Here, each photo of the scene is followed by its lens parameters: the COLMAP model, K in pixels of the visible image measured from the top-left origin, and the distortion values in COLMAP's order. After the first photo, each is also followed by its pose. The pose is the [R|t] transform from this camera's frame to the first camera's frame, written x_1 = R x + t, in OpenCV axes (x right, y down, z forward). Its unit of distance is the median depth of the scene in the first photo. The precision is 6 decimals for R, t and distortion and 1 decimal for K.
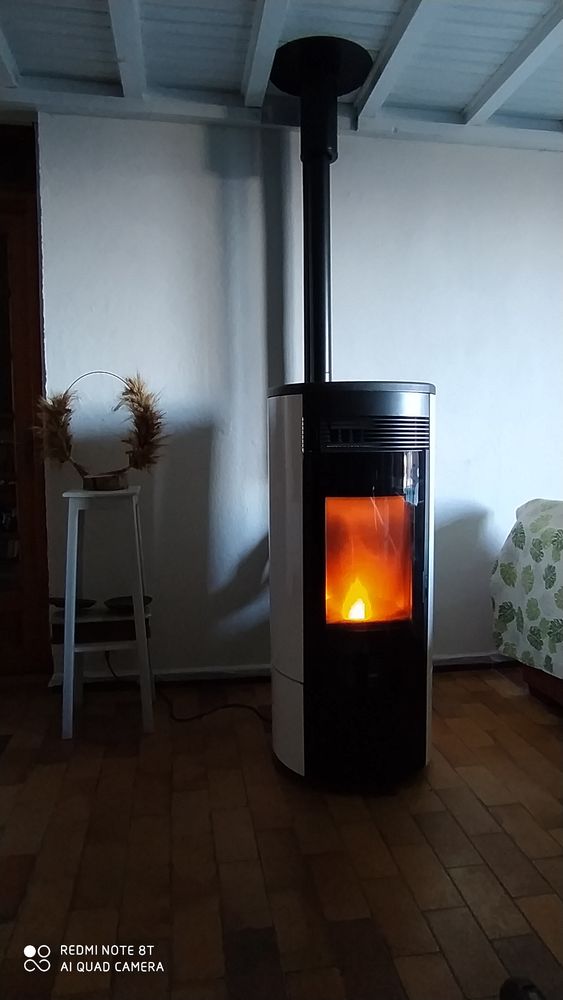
lens RADIAL K [[624.8, 0, 272.8], [0, 624.8, 499.9], [0, 0, 1]] dist [-0.043832, 0.031827]
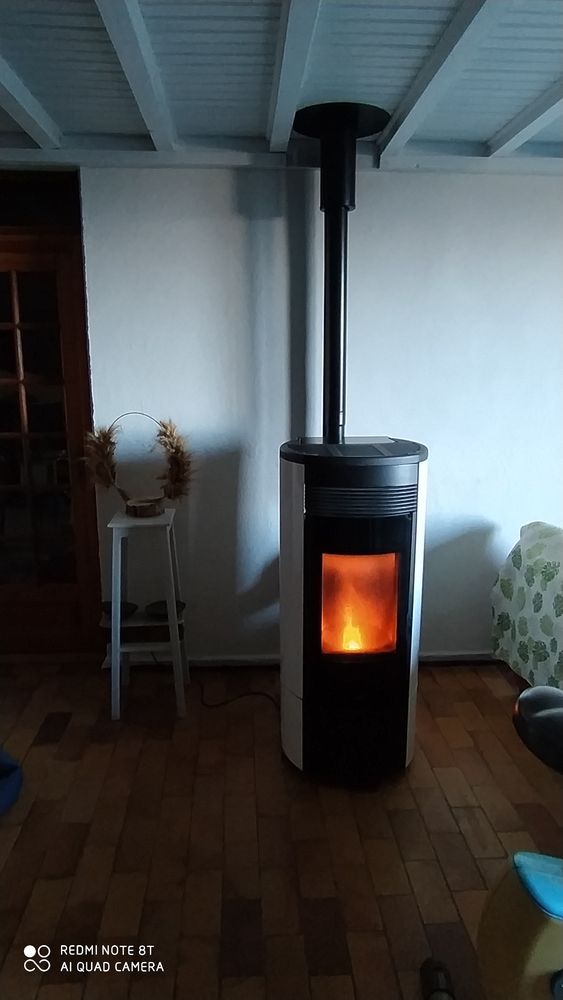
lens RADIAL K [[624.8, 0, 272.8], [0, 624.8, 499.9], [0, 0, 1]] dist [-0.043832, 0.031827]
pose [[0.995068, 0.025053, -0.095980, 0.077415], [-0.012900, 0.992047, 0.125202, -0.187701], [0.098353, -0.123347, 0.987478, -0.115046]]
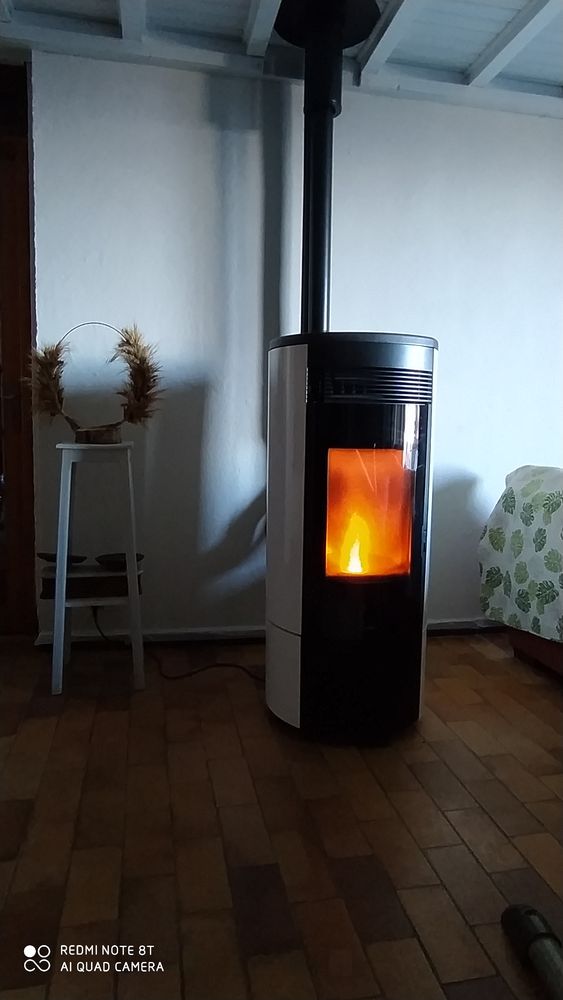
lens RADIAL K [[625.5, 0, 272.0], [0, 625.5, 502.2], [0, 0, 1]] dist [-0.044029, 0.029284]
pose [[0.998973, 0.018155, 0.041513, -0.034016], [-0.019372, 0.999389, 0.029108, 0.040853], [-0.040959, -0.029882, 0.998714, 0.004552]]
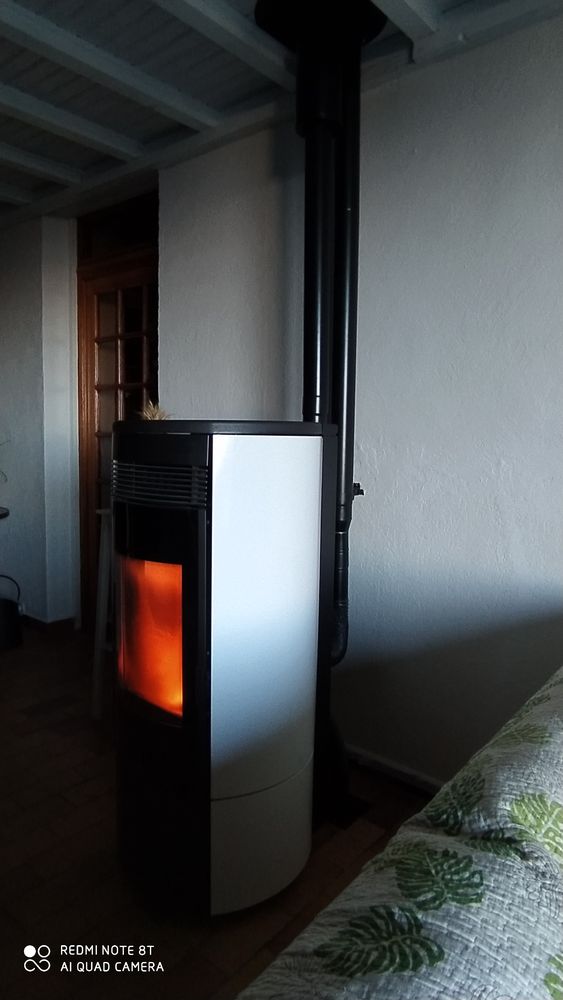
lens RADIAL K [[640.9, 0, 281.5], [0, 640.9, 500.0], [0, 0, 1]] dist [-0.048467, 0.031095]
pose [[0.651963, 0.096956, -0.752026, 0.701105], [-0.086395, 0.994831, 0.053361, -0.111578], [0.753312, 0.030182, 0.656970, 0.429961]]
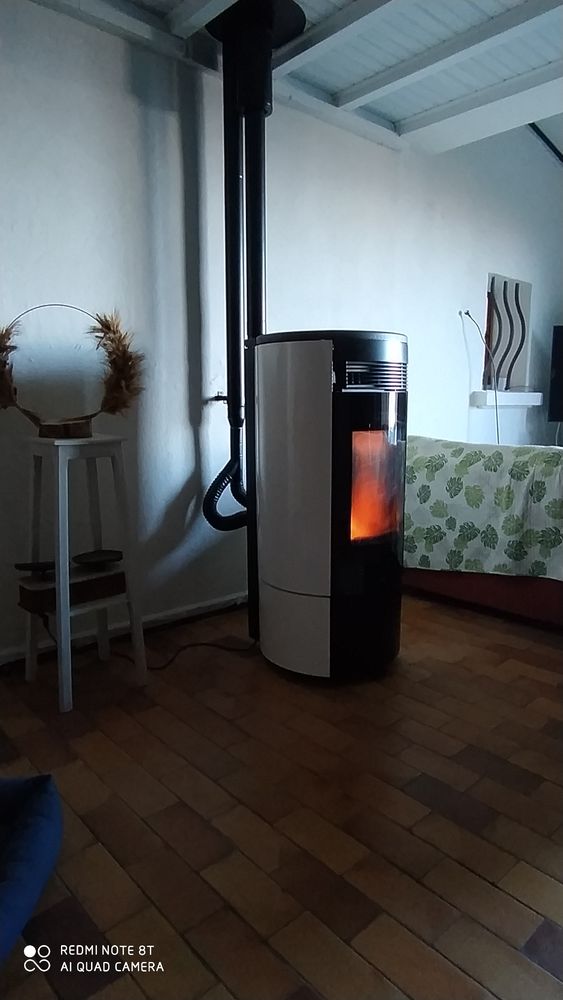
lens RADIAL K [[624.8, 0, 272.8], [0, 624.8, 499.9], [0, 0, 1]] dist [-0.043832, 0.031827]
pose [[0.843765, -0.086206, 0.529744, -0.497413], [0.049006, 0.995268, 0.083905, 0.012255], [-0.534470, -0.044836, 0.843997, 0.075736]]
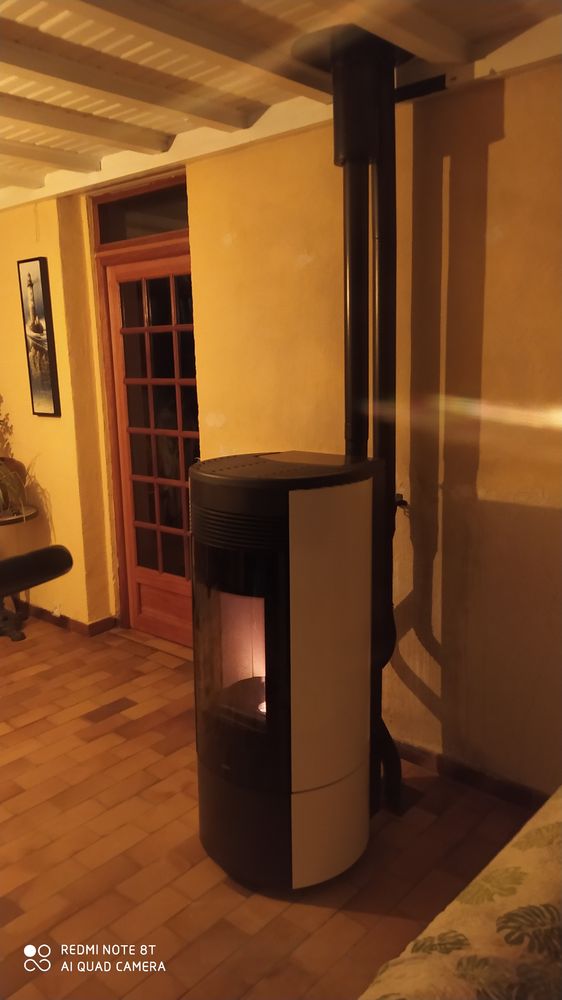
lens RADIAL K [[755.9, 0, 281.0], [0, 755.9, 499.4], [0, 0, 1]] dist [0.097014, -0.160488]
pose [[0.633193, 0.124497, -0.763916, 0.841113], [-0.045838, 0.991278, 0.123556, -0.223129], [0.772635, -0.043218, 0.633377, 0.248779]]
